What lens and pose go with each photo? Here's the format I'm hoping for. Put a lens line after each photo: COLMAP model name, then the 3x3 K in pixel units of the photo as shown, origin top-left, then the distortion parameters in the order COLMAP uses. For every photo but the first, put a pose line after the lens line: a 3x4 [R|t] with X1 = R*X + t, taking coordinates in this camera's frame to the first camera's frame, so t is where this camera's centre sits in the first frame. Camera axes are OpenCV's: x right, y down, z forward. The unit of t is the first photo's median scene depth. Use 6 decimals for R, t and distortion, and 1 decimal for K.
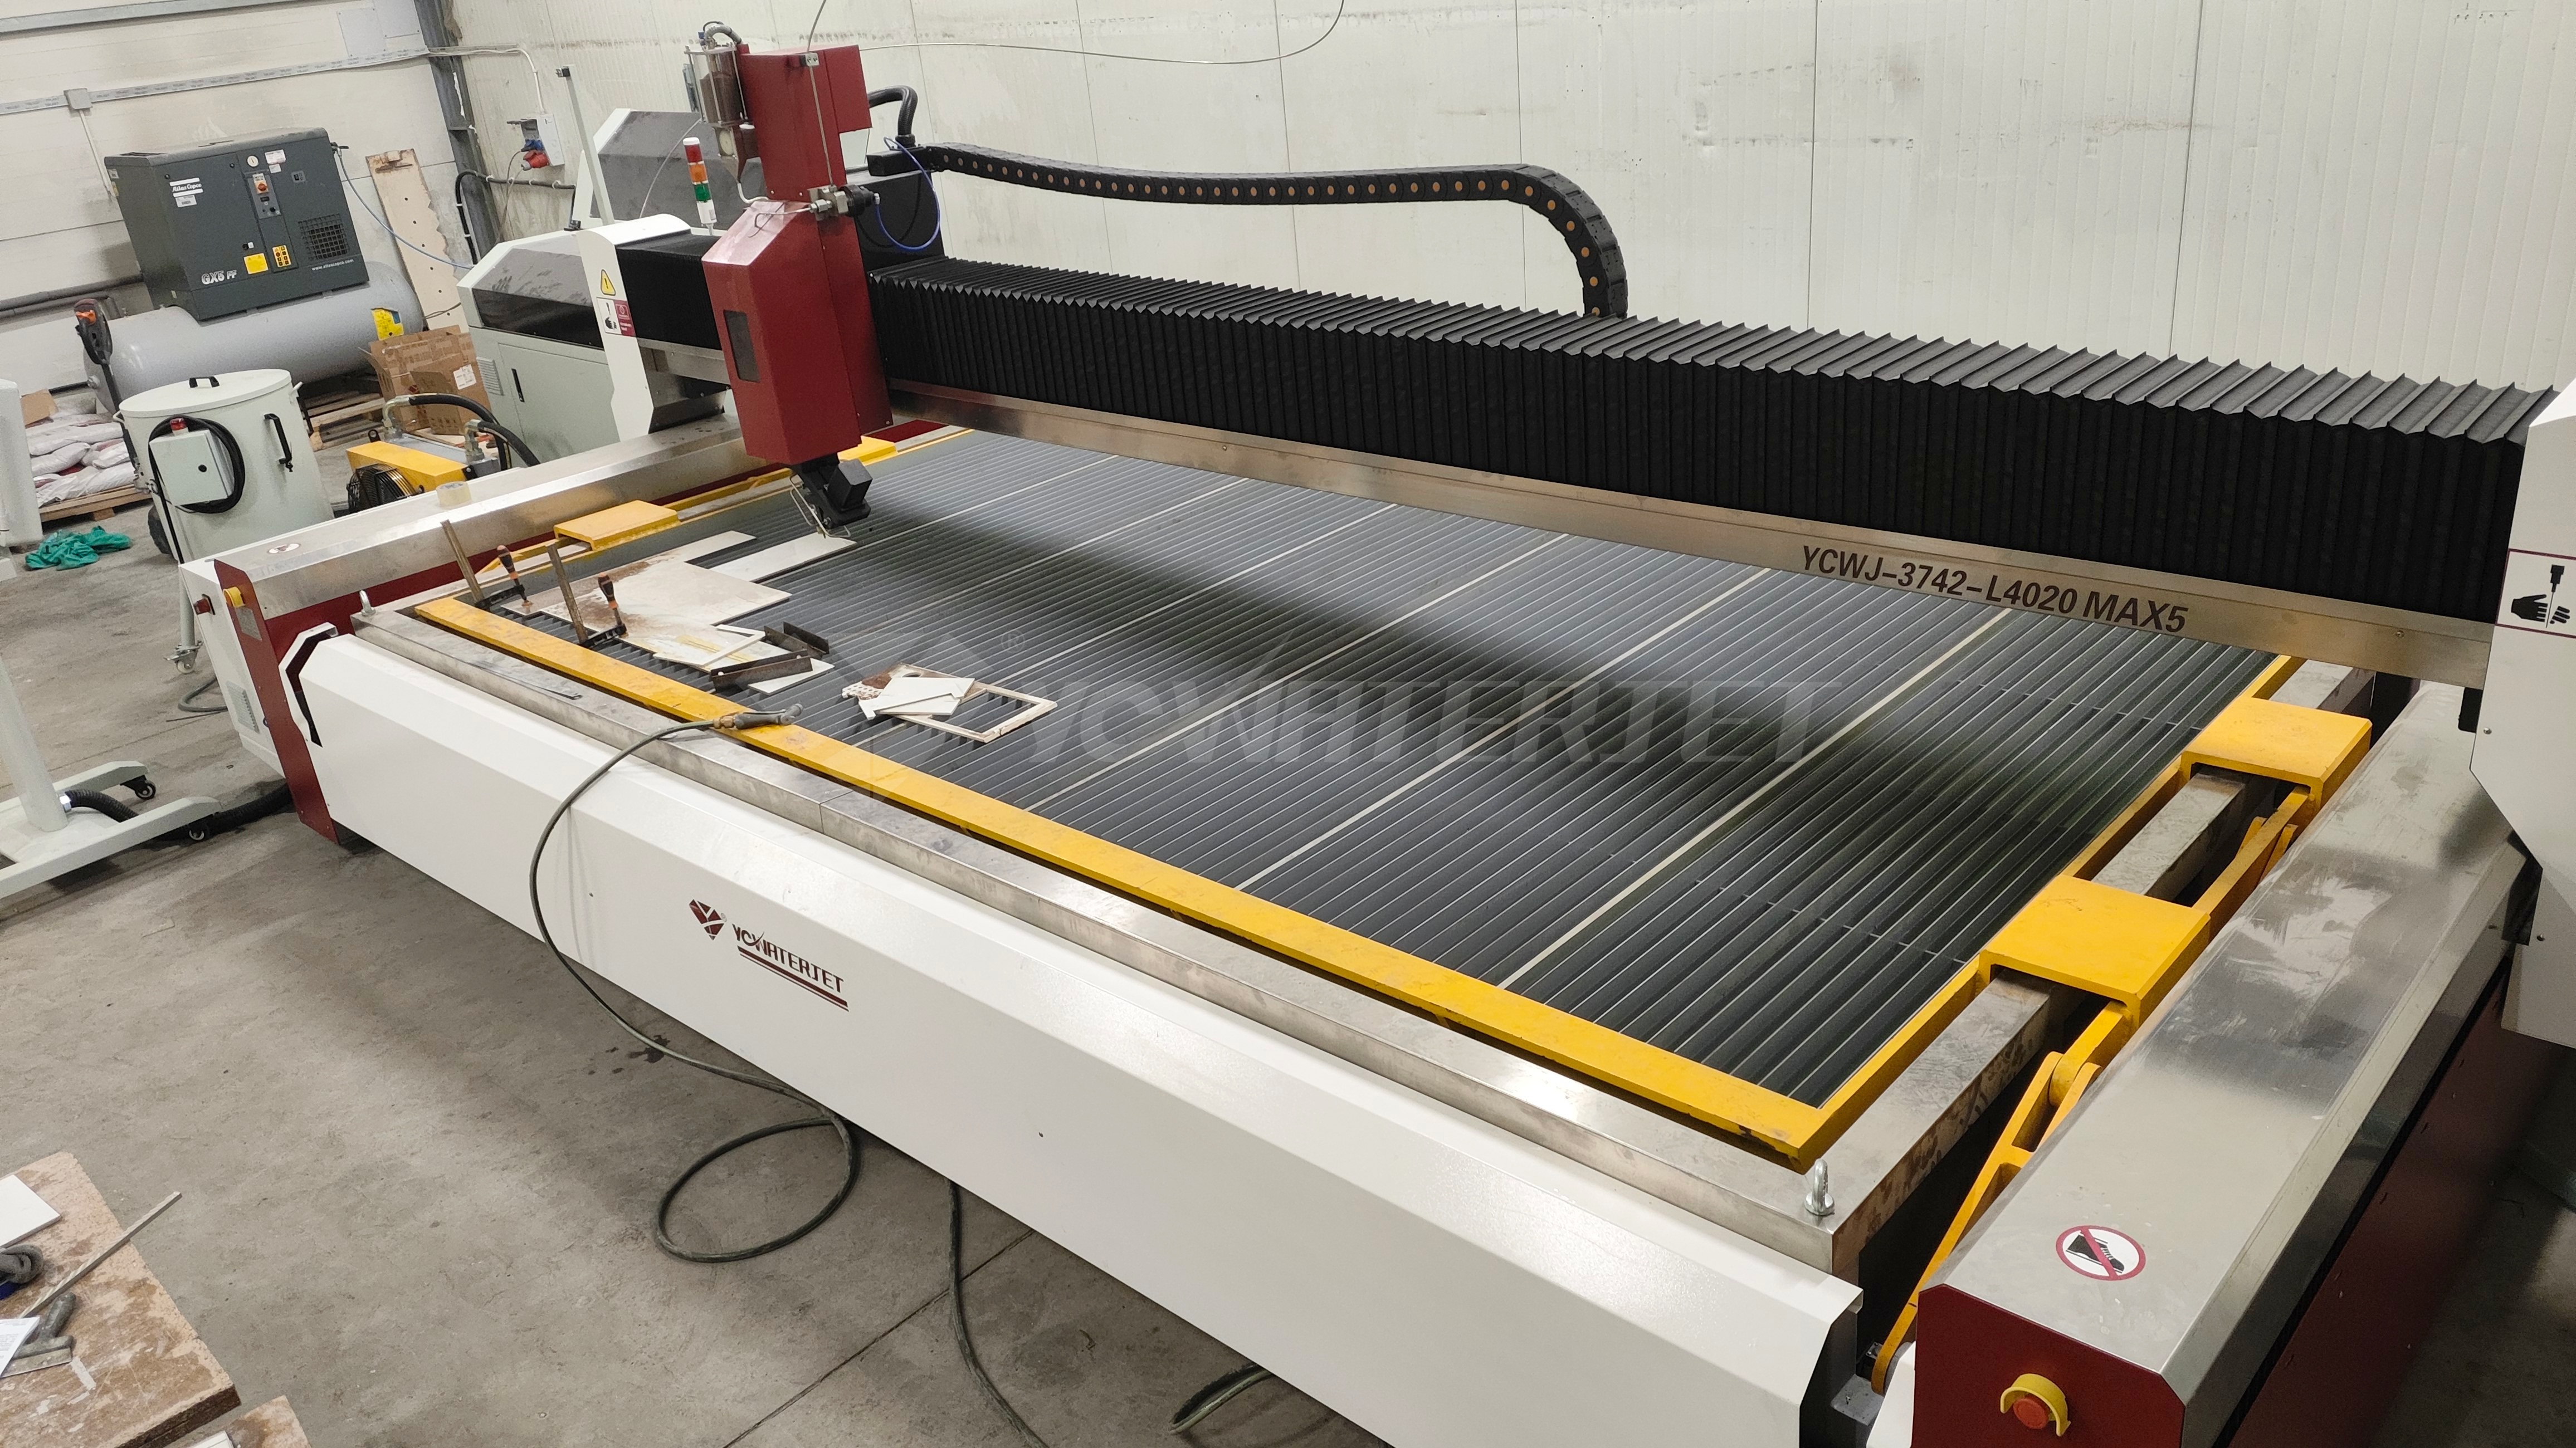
lens RADIAL K [[1857.0, 0, 1284.6], [0, 1857.0, 717.4], [0, 0, 1]] dist [0.030801, -0.051652]
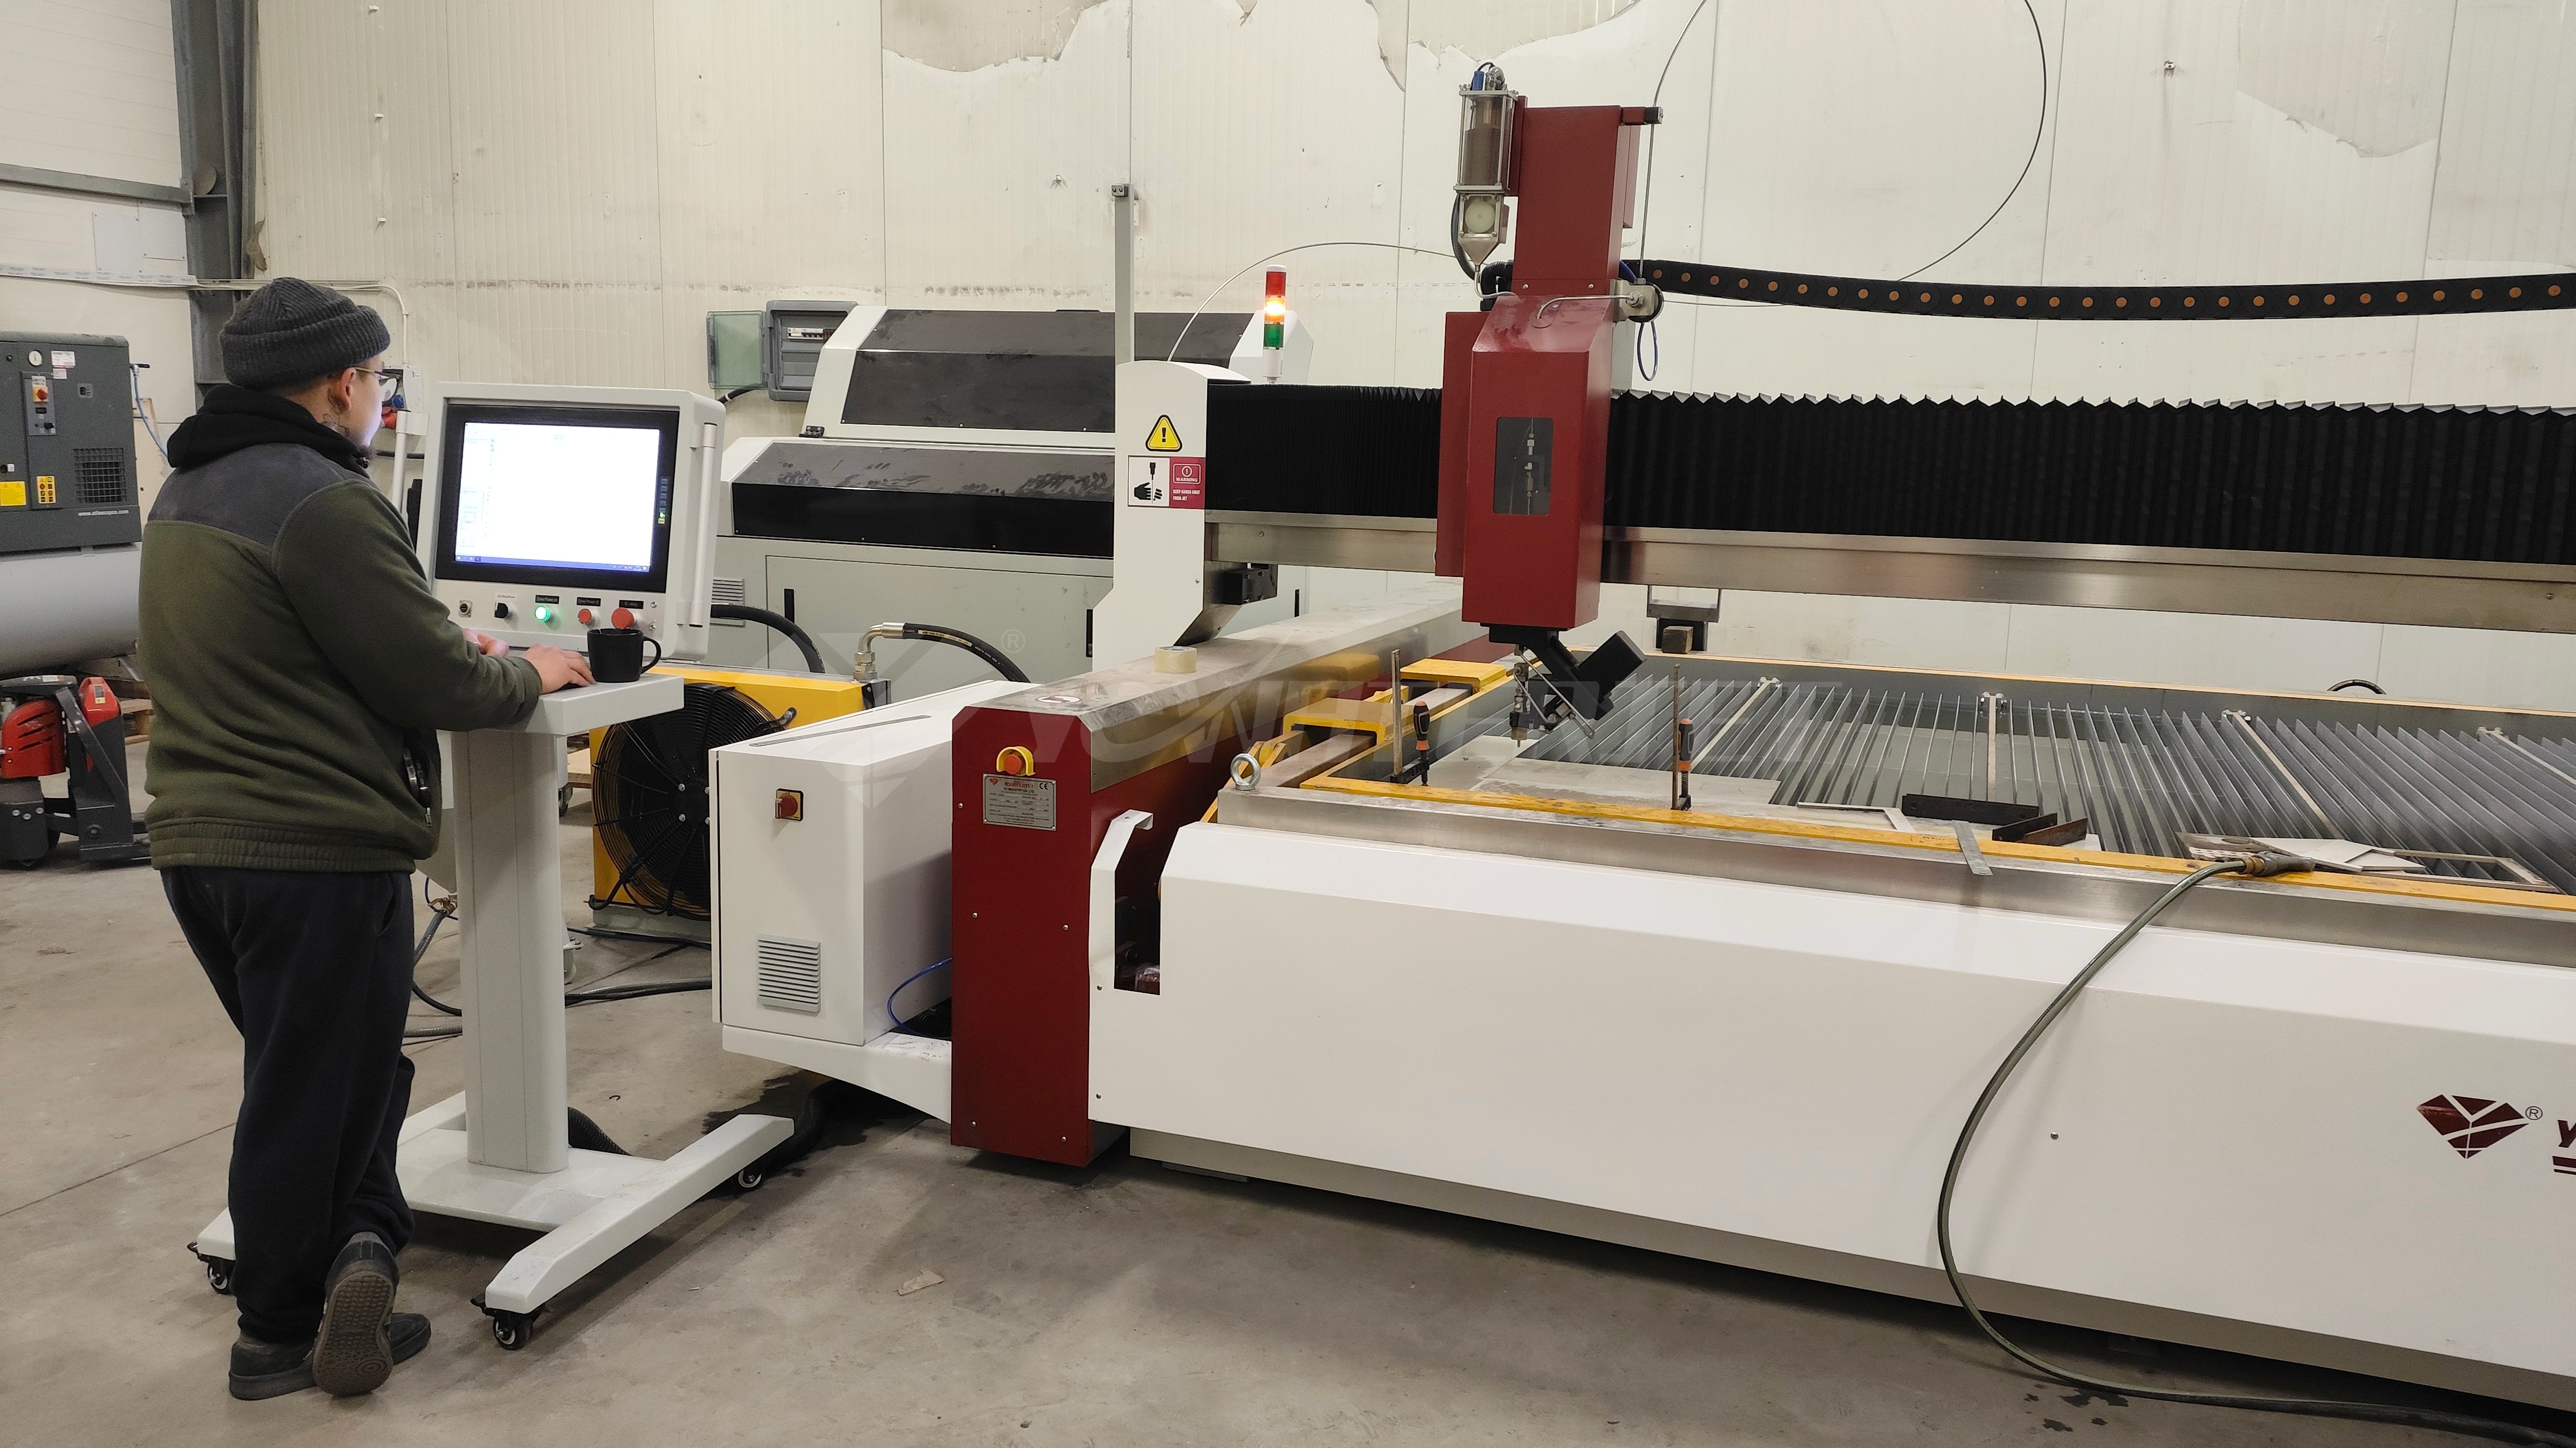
lens RADIAL K [[1857.0, 0, 1273.2], [0, 1857.0, 729.2], [0, 0, 1]] dist [0.030801, -0.051652]
pose [[0.921201, 0.055497, 0.385108, -0.631771], [0.049763, 0.964842, -0.258075, 0.082624], [-0.385891, 0.256903, 0.886052, 0.353947]]
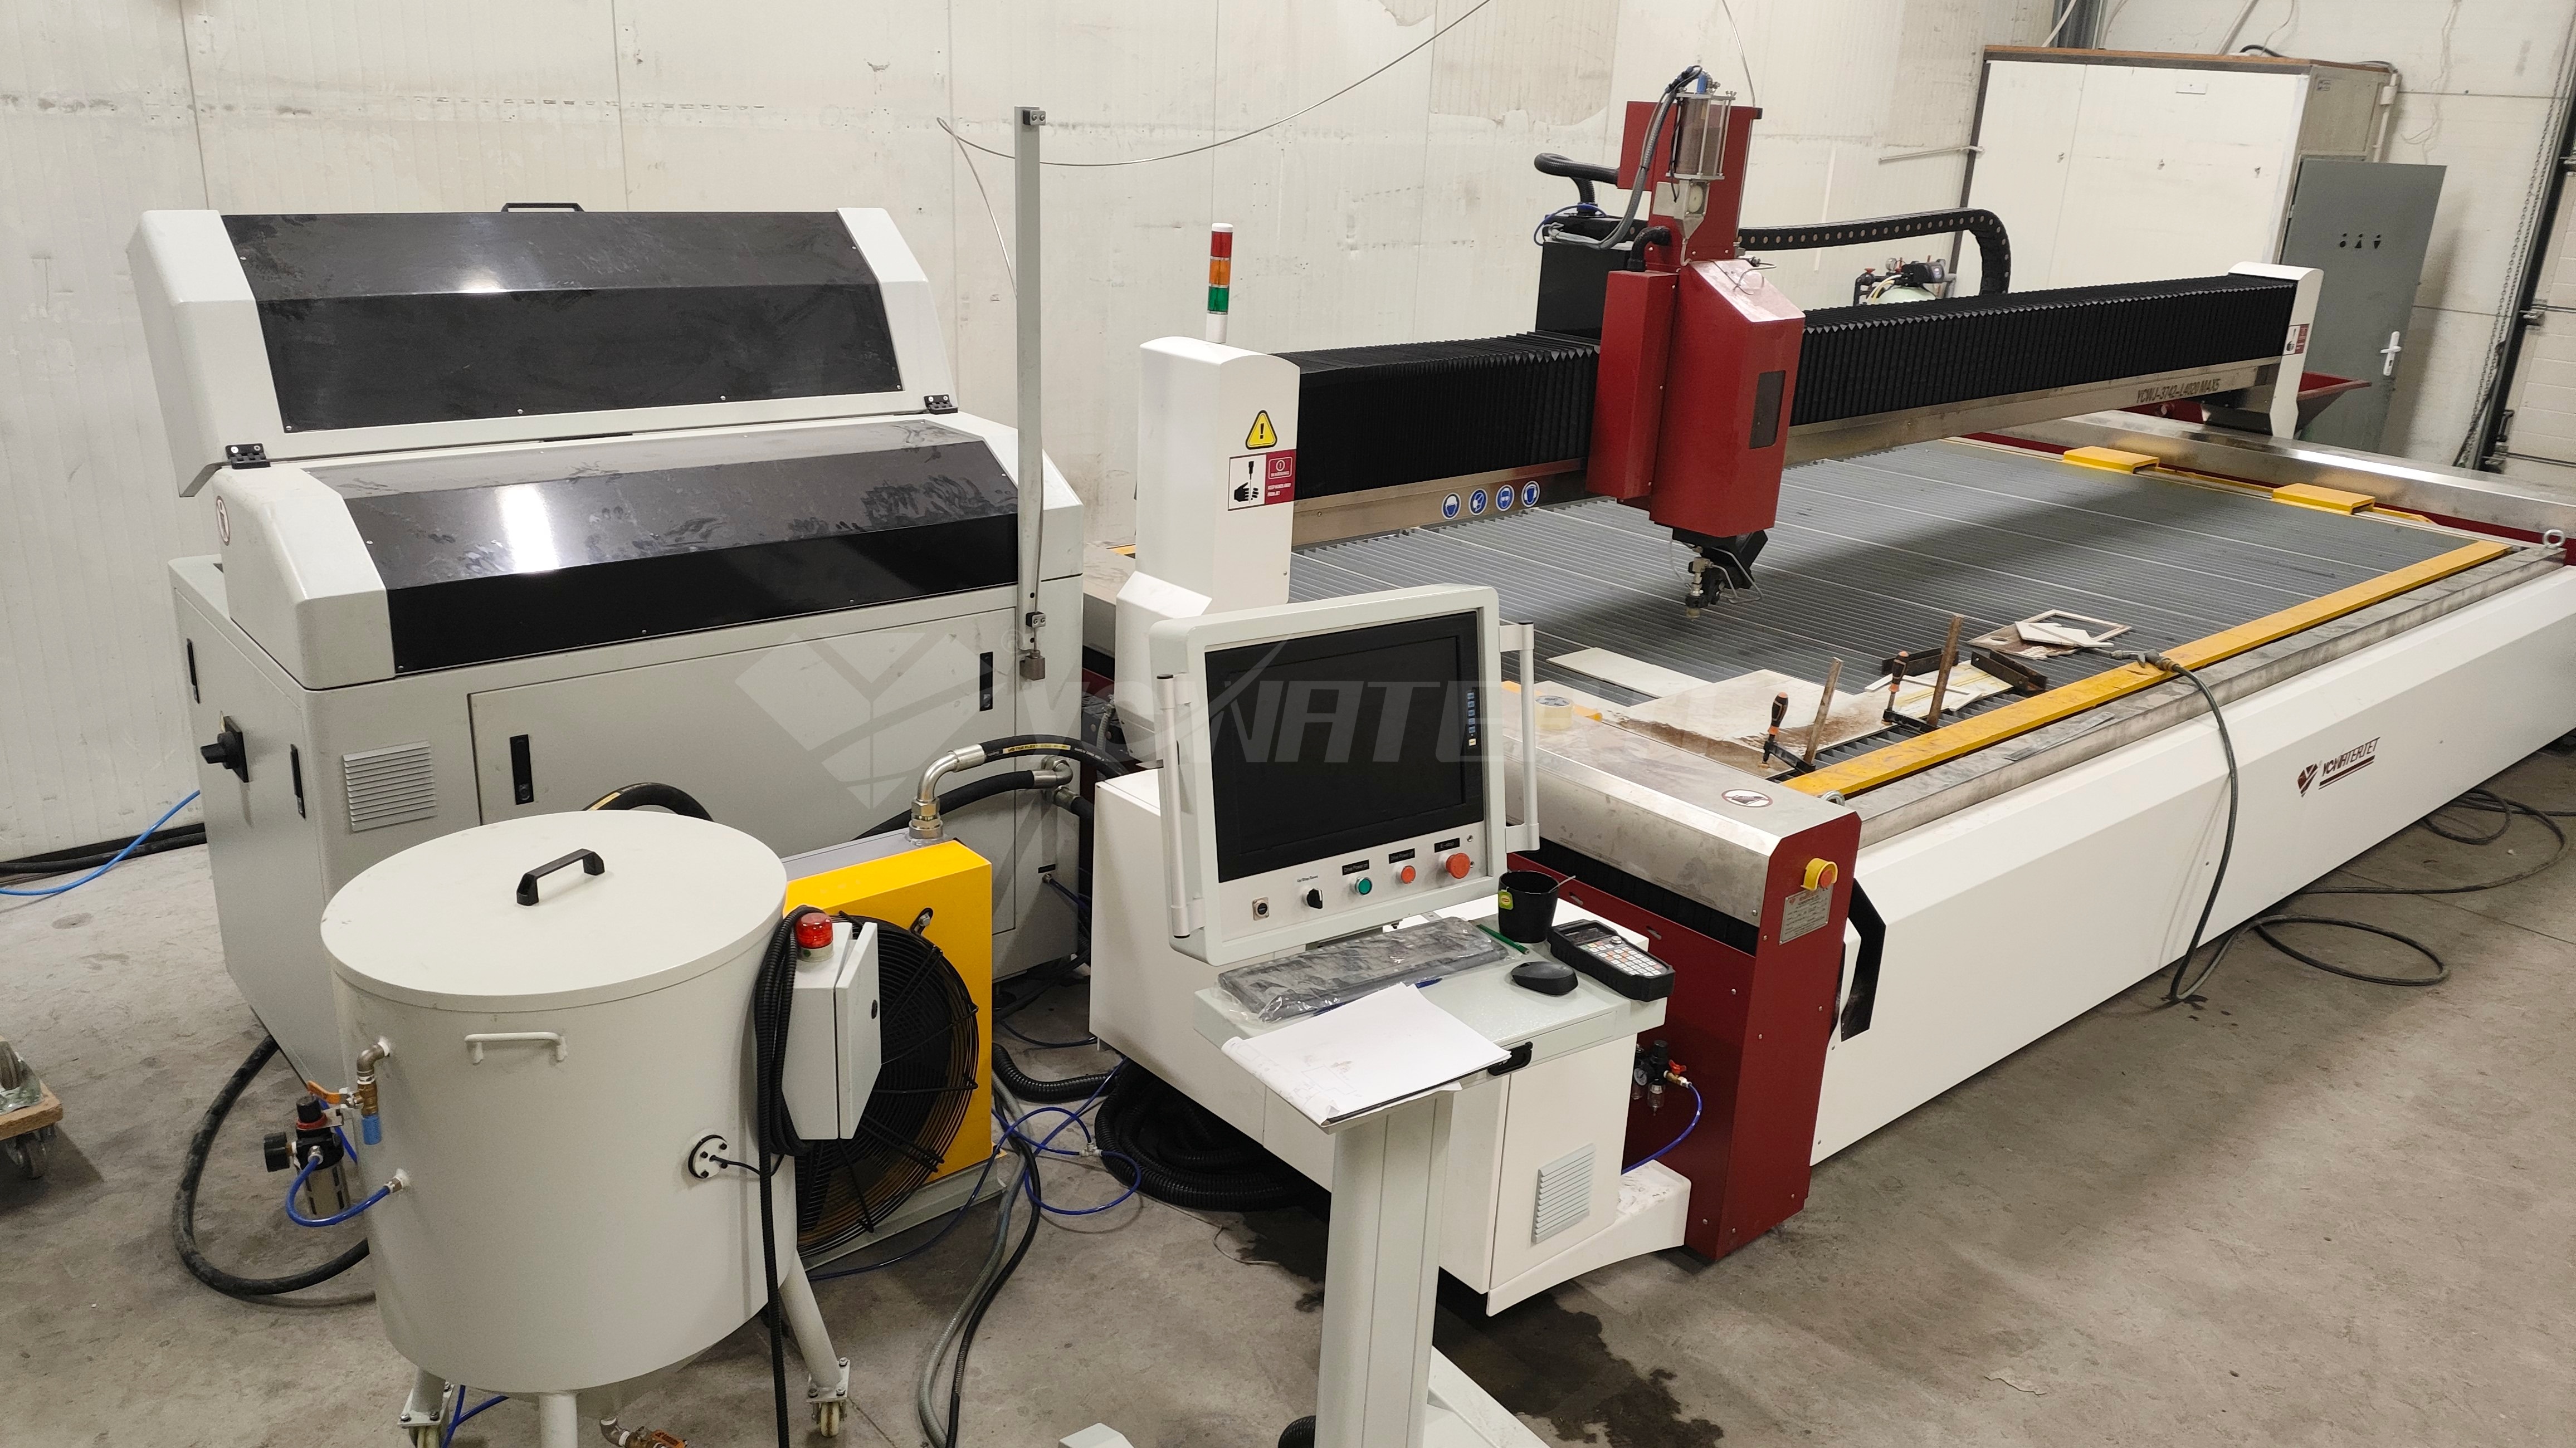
lens RADIAL K [[1857.0, 0, 1255.6], [0, 1857.0, 761.3], [0, 0, 1]] dist [0.030801, -0.051652]
pose [[0.122717, -0.241965, 0.962493, -1.042985], [0.354838, 0.916413, 0.185139, -0.248030], [-0.926839, 0.318809, 0.198318, 0.923408]]
